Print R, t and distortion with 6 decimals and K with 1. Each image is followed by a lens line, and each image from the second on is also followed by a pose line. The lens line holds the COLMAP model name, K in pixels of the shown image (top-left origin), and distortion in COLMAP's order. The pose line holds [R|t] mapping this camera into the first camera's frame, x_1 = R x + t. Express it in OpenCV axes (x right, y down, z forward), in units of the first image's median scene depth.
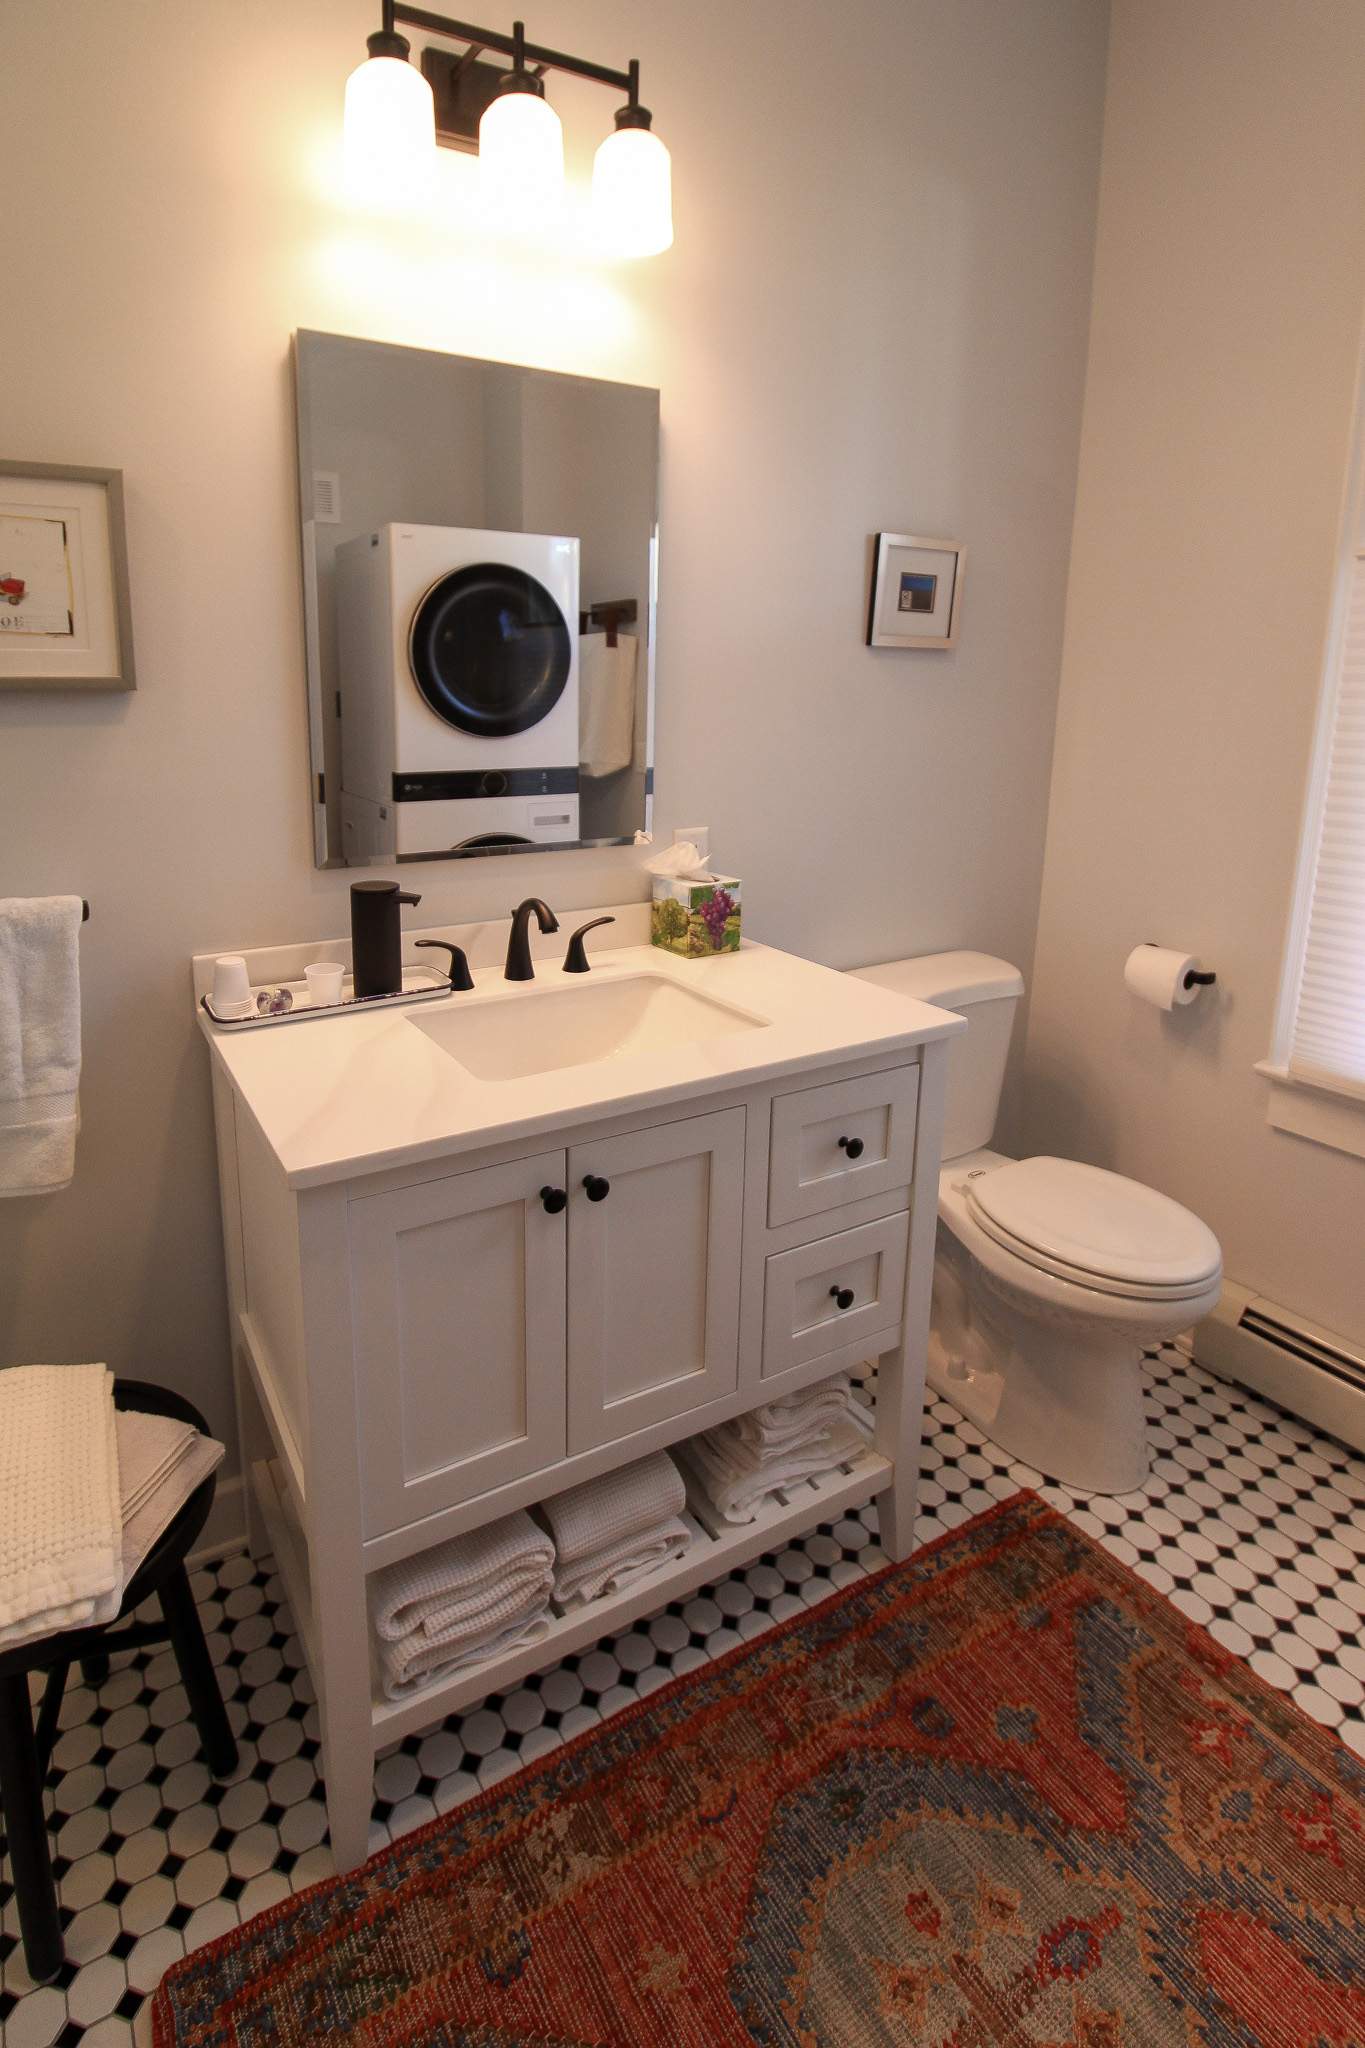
lens RADIAL K [[1090.2, 0, 678.8], [0, 1090.2, 880.5], [0, 0, 1]] dist [-0.003953, -0.012961]
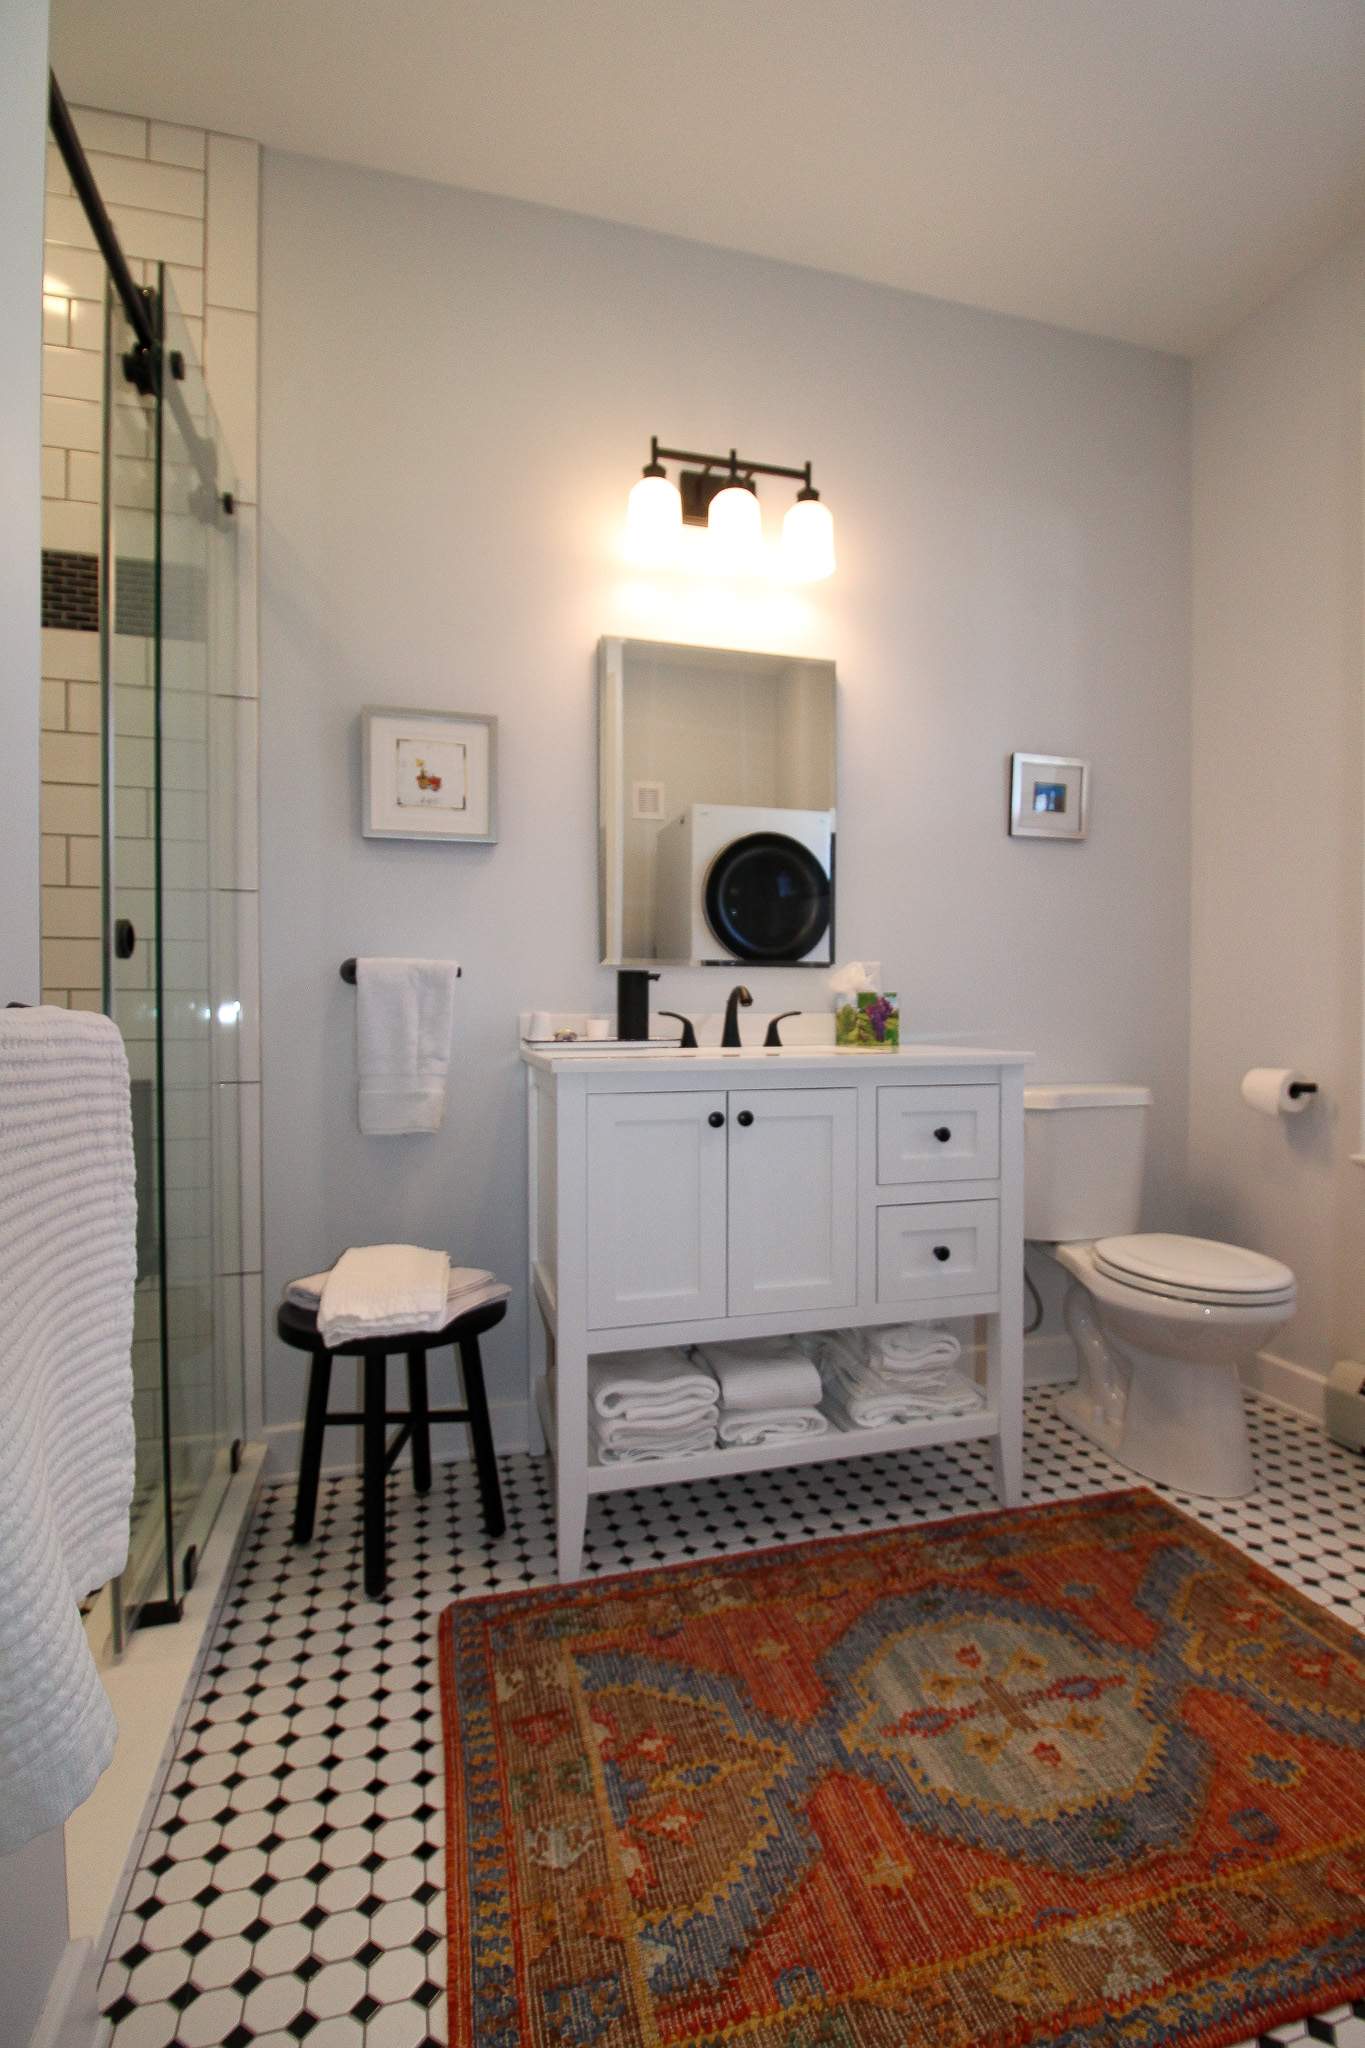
lens RADIAL K [[1082.5, 0, 747.0], [0, 1082.5, 1027.2], [0, 0, 1]] dist [-0.004662, -0.000463]
pose [[0.972258, -0.015039, -0.233429, 0.234535], [-0.029284, 0.982254, -0.185254, 0.371996], [0.232072, 0.186950, 0.954564, -0.403228]]
